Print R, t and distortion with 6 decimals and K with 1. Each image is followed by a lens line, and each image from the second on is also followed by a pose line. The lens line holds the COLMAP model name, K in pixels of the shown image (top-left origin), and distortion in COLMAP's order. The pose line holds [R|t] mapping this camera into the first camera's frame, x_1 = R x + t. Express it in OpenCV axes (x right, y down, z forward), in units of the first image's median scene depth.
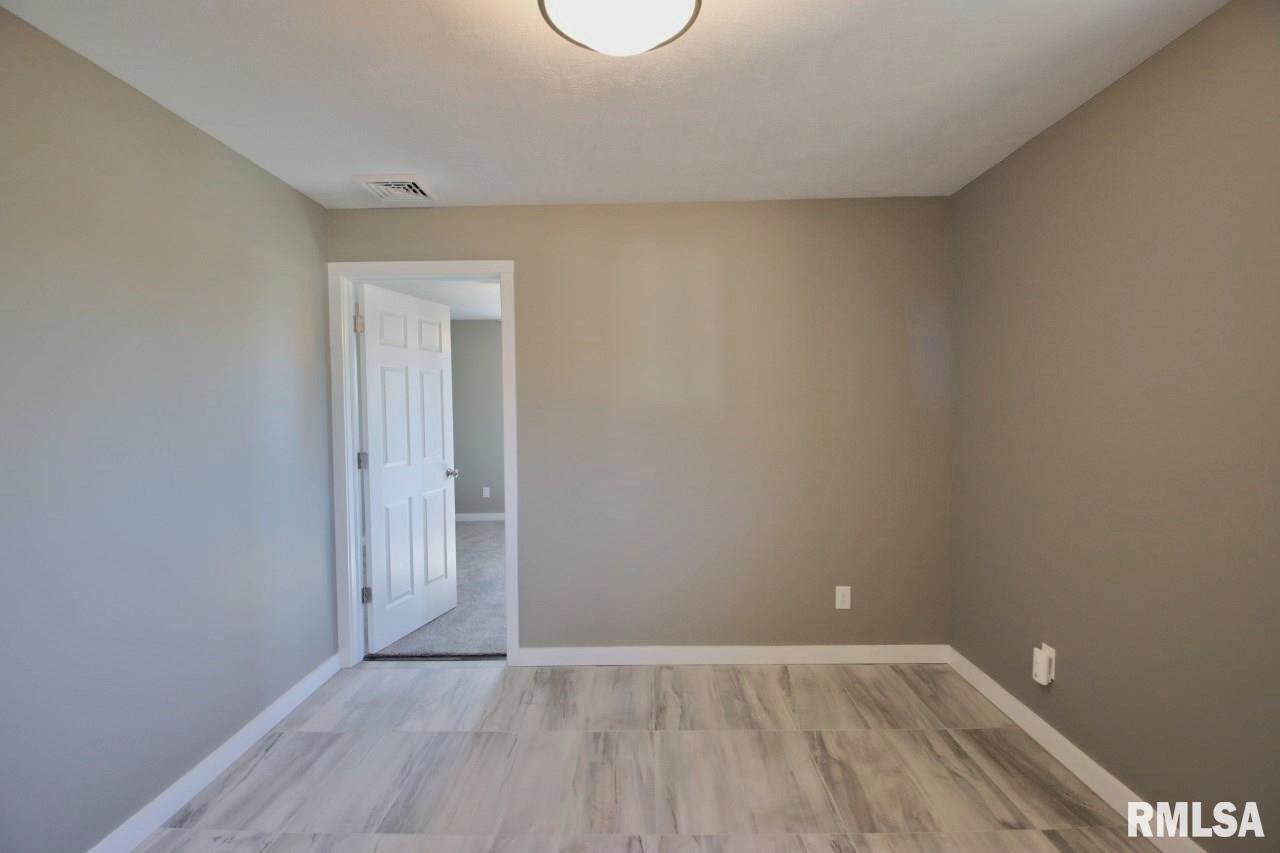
lens RADIAL K [[595.1, 0, 639.2], [0, 595.1, 420.6], [0, 0, 1]] dist [0.000364, -0.014190]
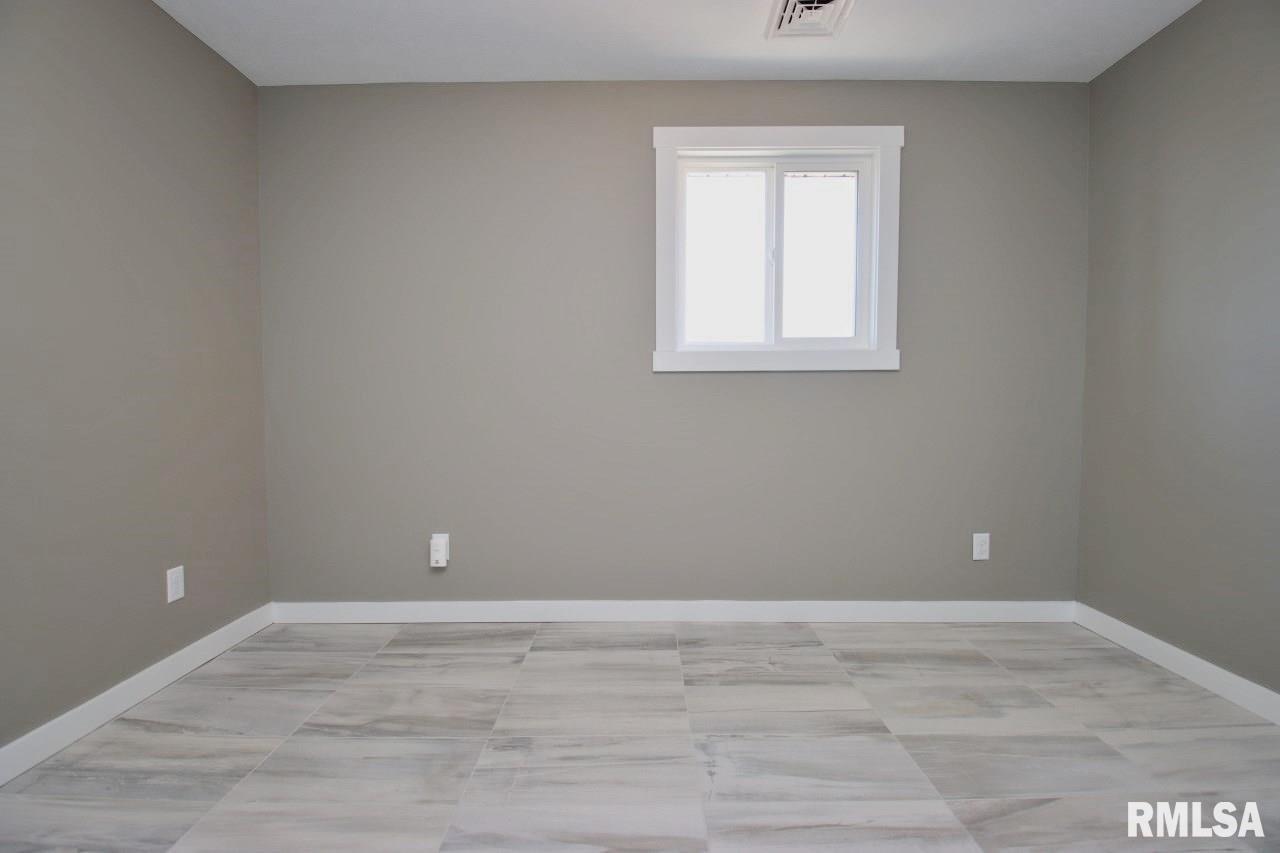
lens RADIAL K [[595.1, 0, 638.7], [0, 595.1, 423.5], [0, 0, 1]] dist [0.000364, -0.014190]
pose [[-0.000995, -0.029174, 0.999574, -0.451813], [0.028817, 0.999158, 0.029191, 0.130802], [-0.999584, 0.028834, -0.000154, 0.570099]]
